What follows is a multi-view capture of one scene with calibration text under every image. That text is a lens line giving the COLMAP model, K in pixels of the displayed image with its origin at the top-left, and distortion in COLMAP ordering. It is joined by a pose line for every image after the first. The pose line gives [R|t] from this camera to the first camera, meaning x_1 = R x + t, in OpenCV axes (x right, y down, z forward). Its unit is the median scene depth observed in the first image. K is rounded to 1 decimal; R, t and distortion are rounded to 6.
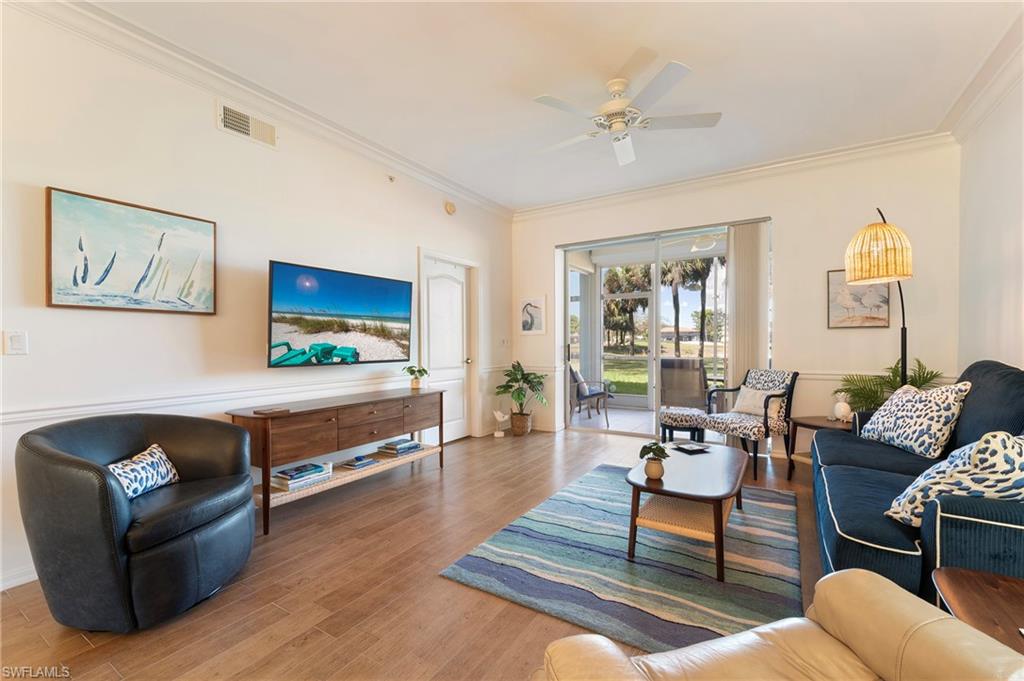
lens RADIAL K [[431.4, 0, 512.6], [0, 431.4, 355.8], [0, 0, 1]] dist [0.001955, 0.000167]
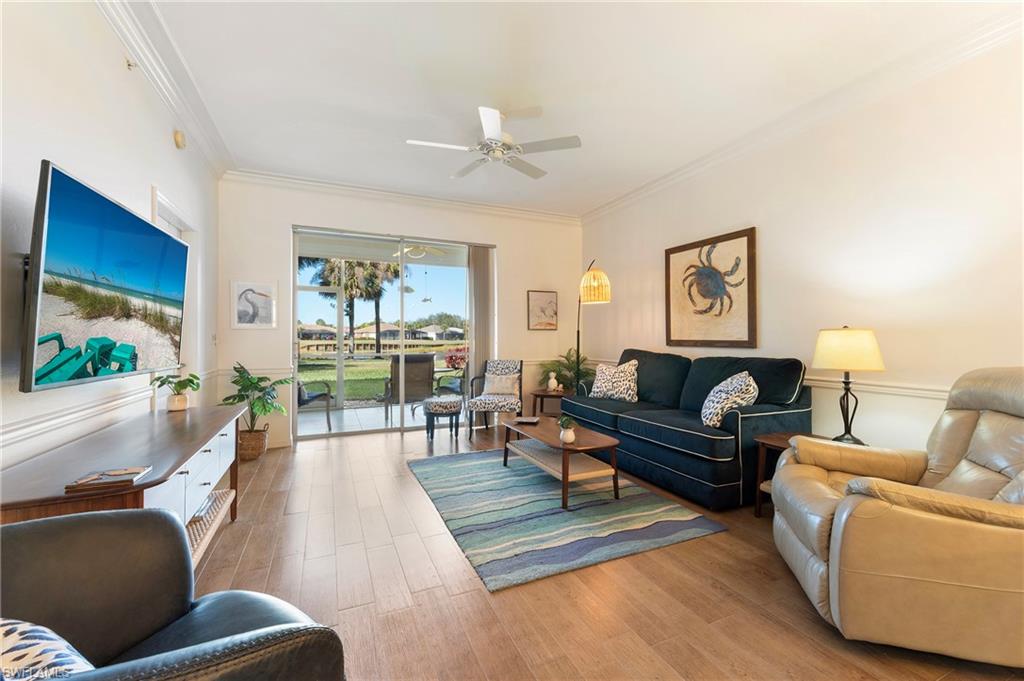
lens RADIAL K [[422.1, 0, 520.9], [0, 422.1, 338.3], [0, 0, 1]] dist [0.000316, -0.000044]
pose [[0.554250, 0.004288, 0.832339, -0.668248], [0.023399, 0.999511, -0.020731, -0.007740], [-0.832021, 0.030966, 0.553879, 0.329941]]
